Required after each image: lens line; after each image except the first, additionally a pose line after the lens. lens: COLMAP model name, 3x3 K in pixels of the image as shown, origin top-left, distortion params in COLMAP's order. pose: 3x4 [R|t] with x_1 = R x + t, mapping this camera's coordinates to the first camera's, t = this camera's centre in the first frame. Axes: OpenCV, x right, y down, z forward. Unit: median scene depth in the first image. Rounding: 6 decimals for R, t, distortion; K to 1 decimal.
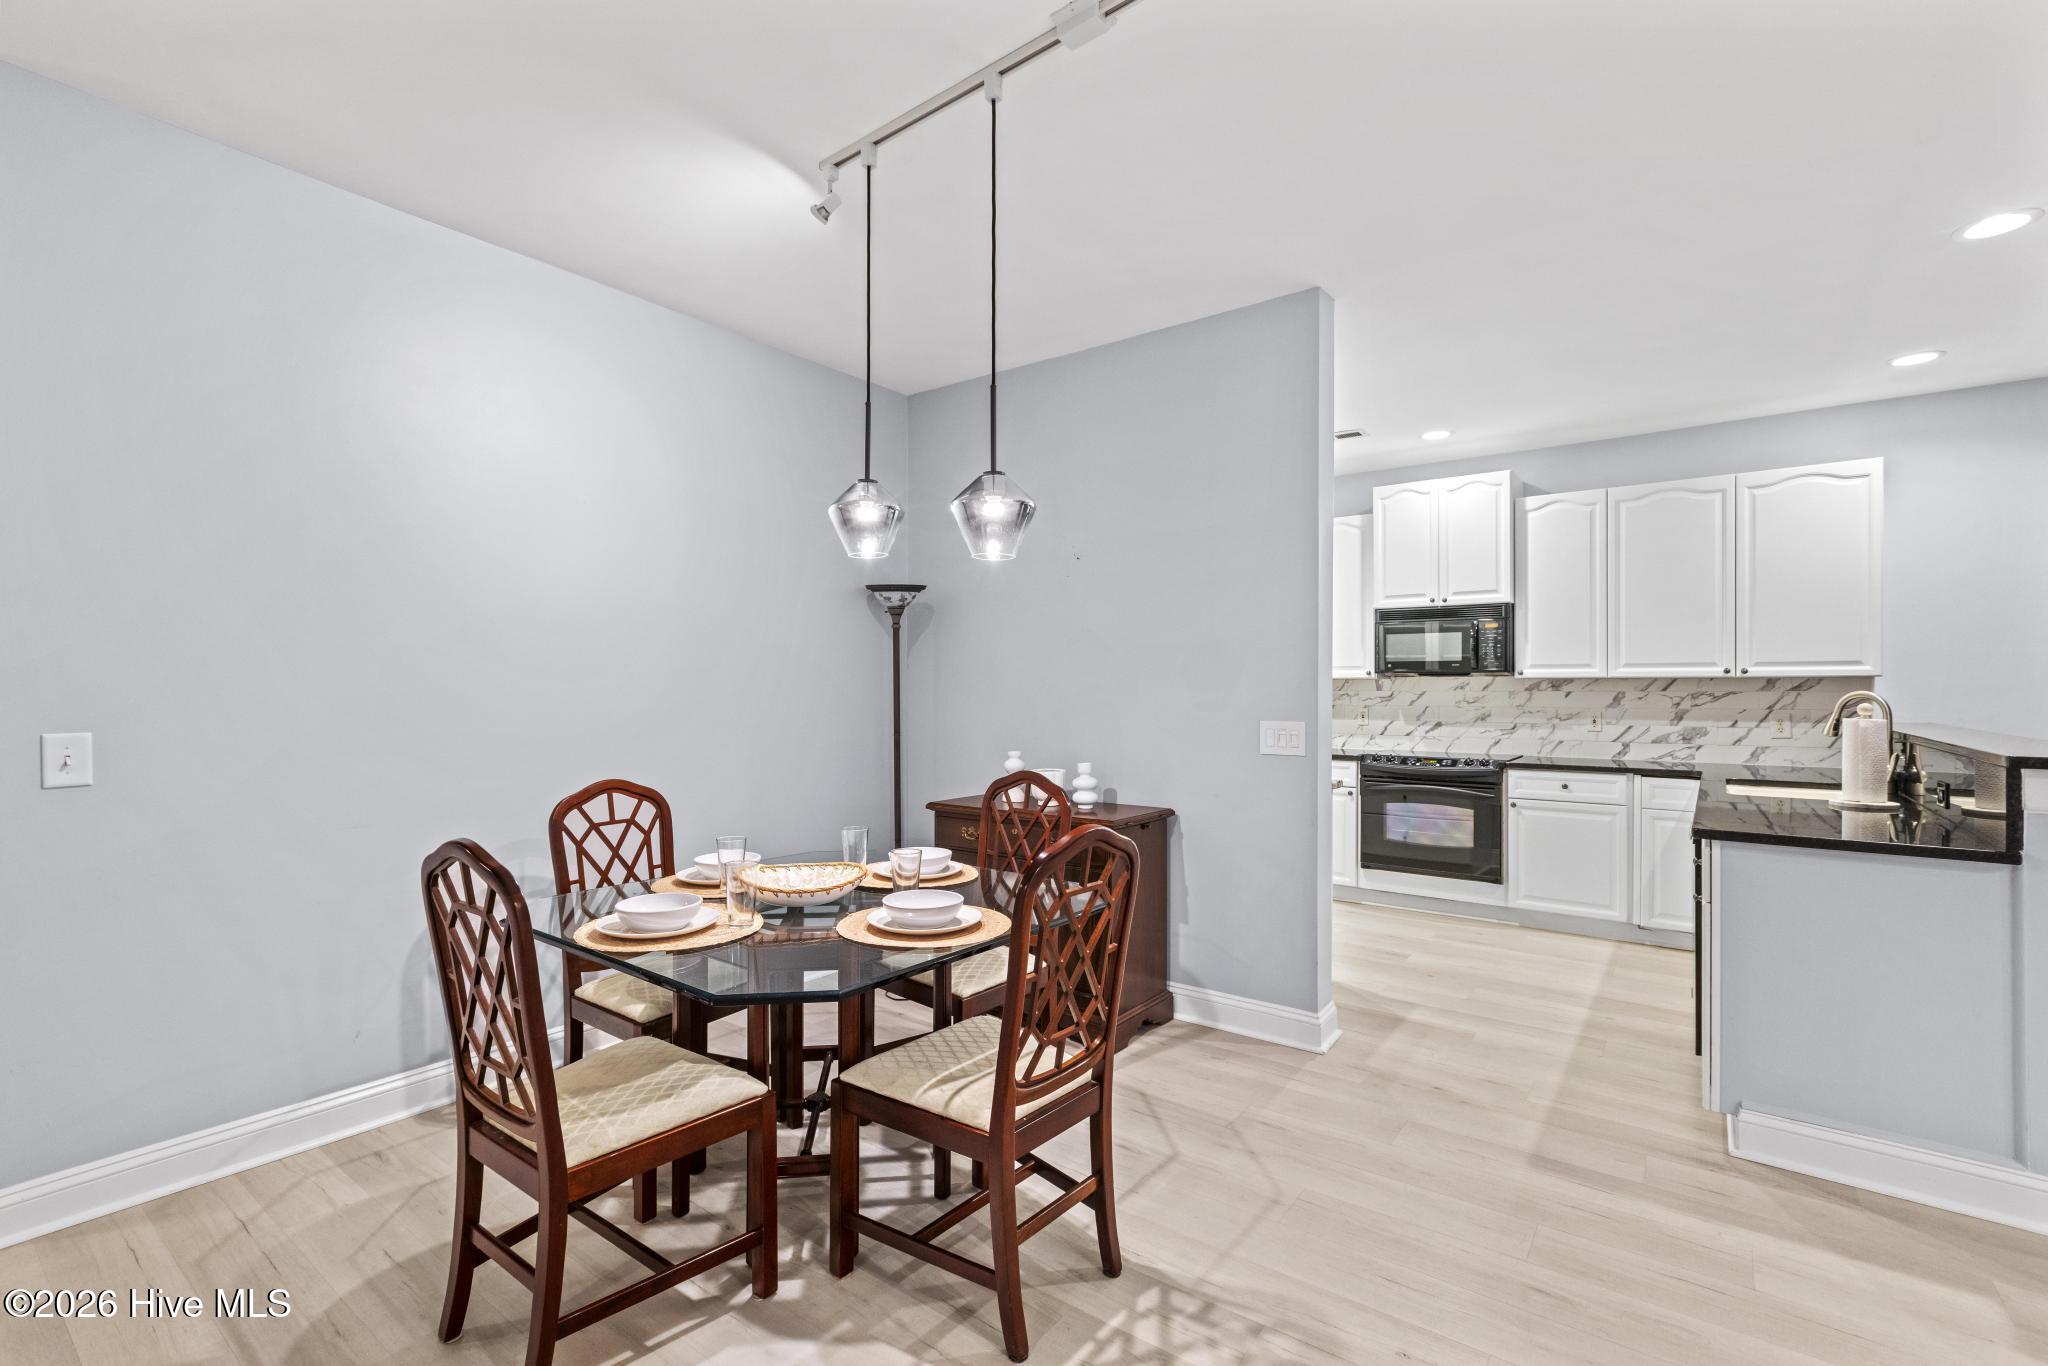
lens RADIAL K [[912.1, 0, 1023.3], [0, 912.1, 688.5], [0, 0, 1]] dist [0.002124, -0.001038]
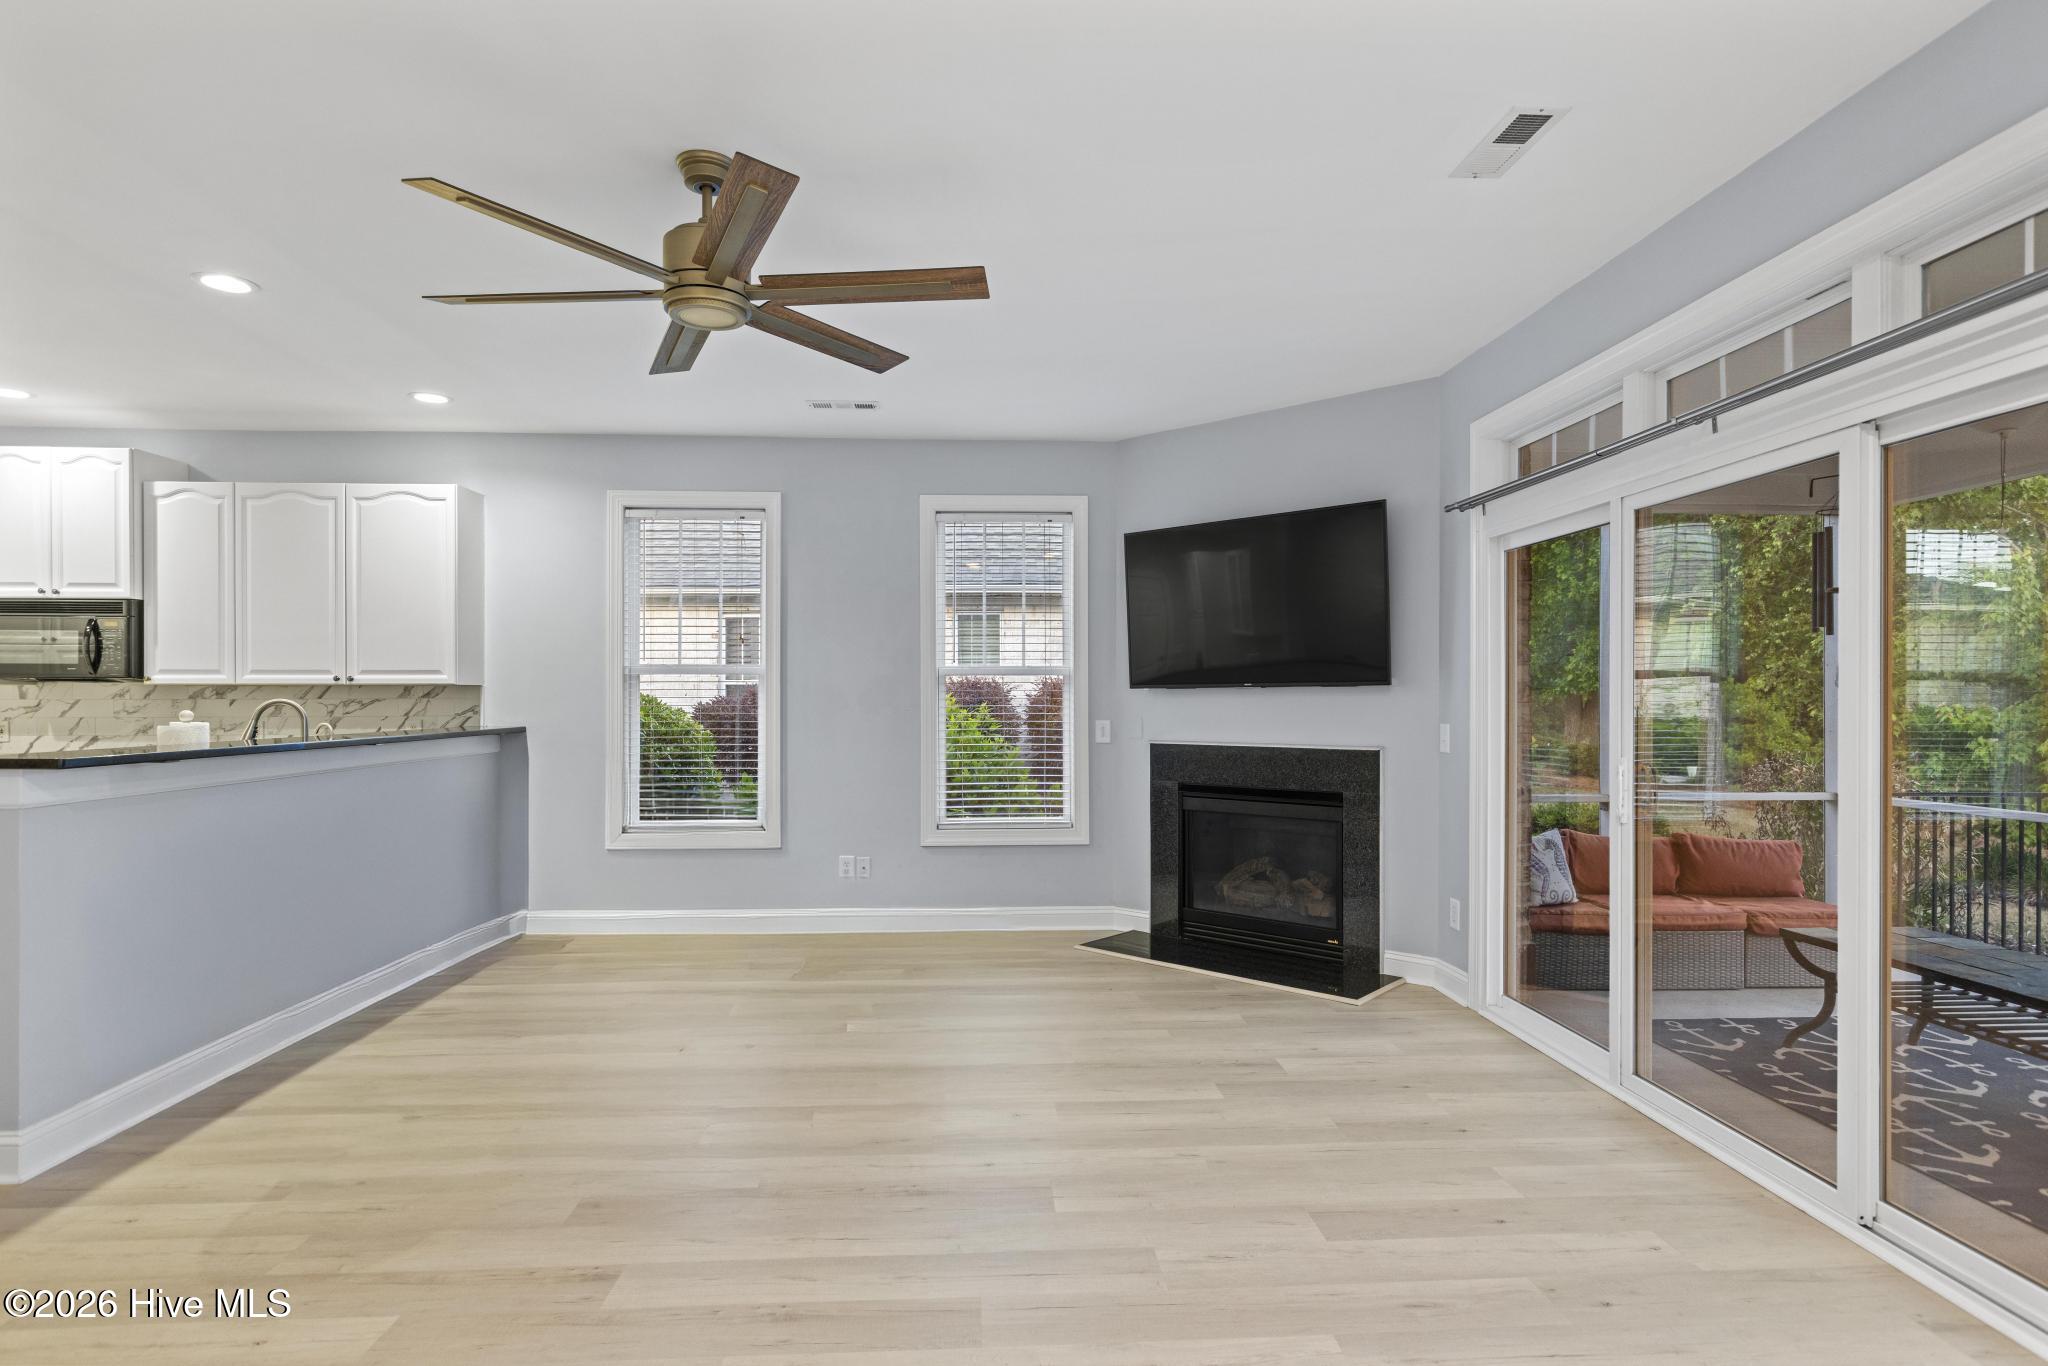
lens RADIAL K [[1067.9, 0, 1027.4], [0, 1067.9, 700.7], [0, 0, 1]] dist [0.001202, -0.001177]
pose [[0.761448, -0.005096, 0.648205, 0.585931], [0.001522, 0.999980, 0.006075, -0.000779], [-0.648224, -0.003639, 0.761441, -0.392396]]
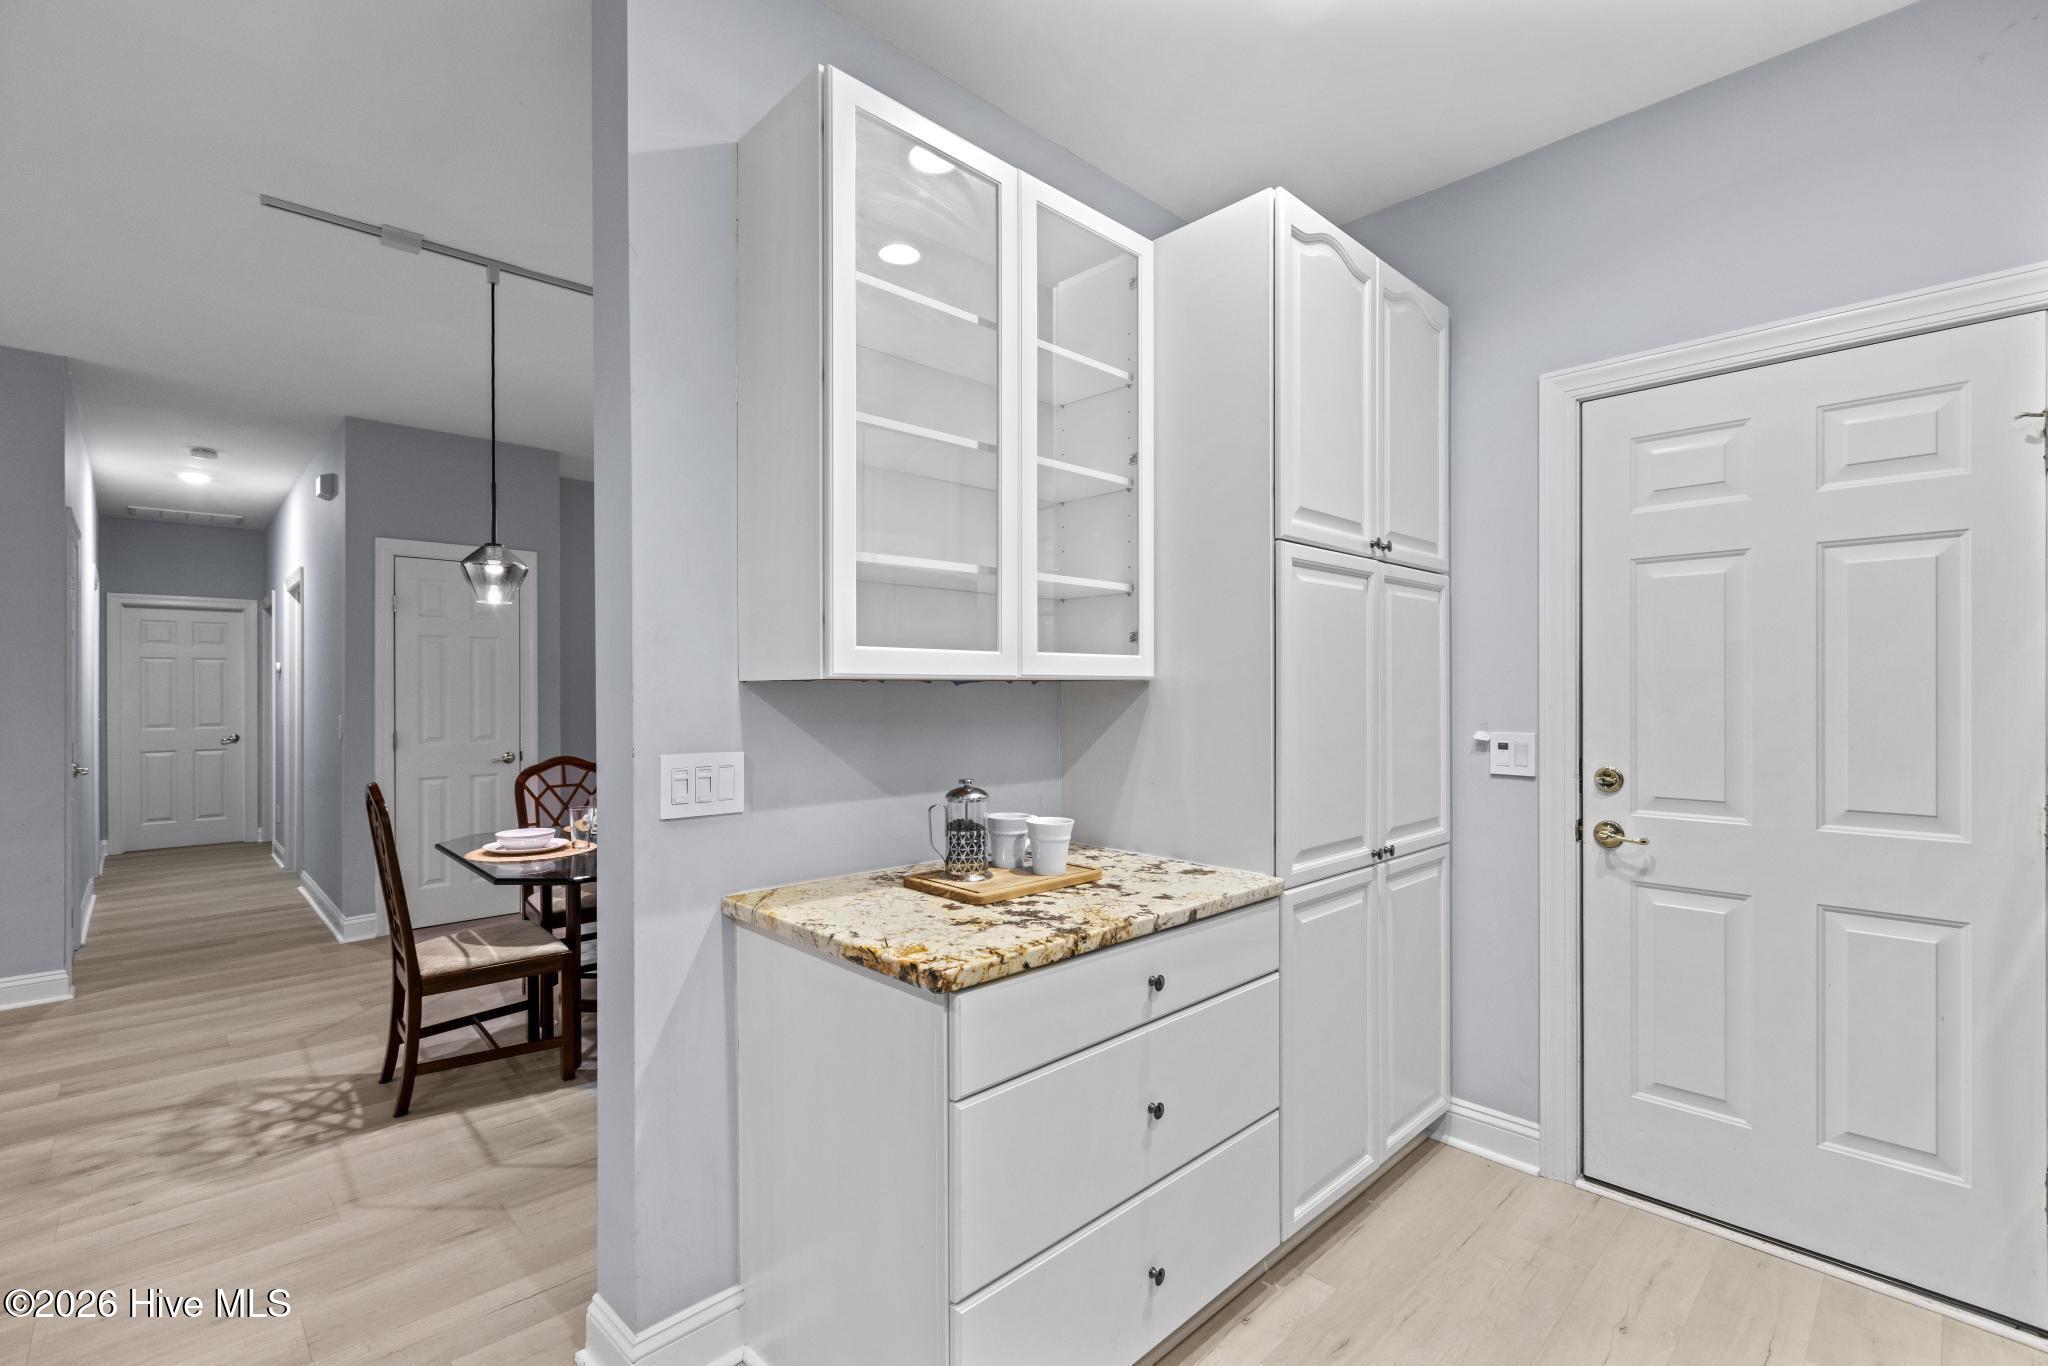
lens RADIAL K [[912.1, 0, 1026.2], [0, 912.1, 683.7], [0, 0, 1]] dist [0.002124, -0.001038]
pose [[-0.156829, -0.010305, -0.987572, 0.577050], [0.003482, 0.999934, -0.010987, 0.001723], [0.987620, -0.005162, -0.156783, 0.940737]]
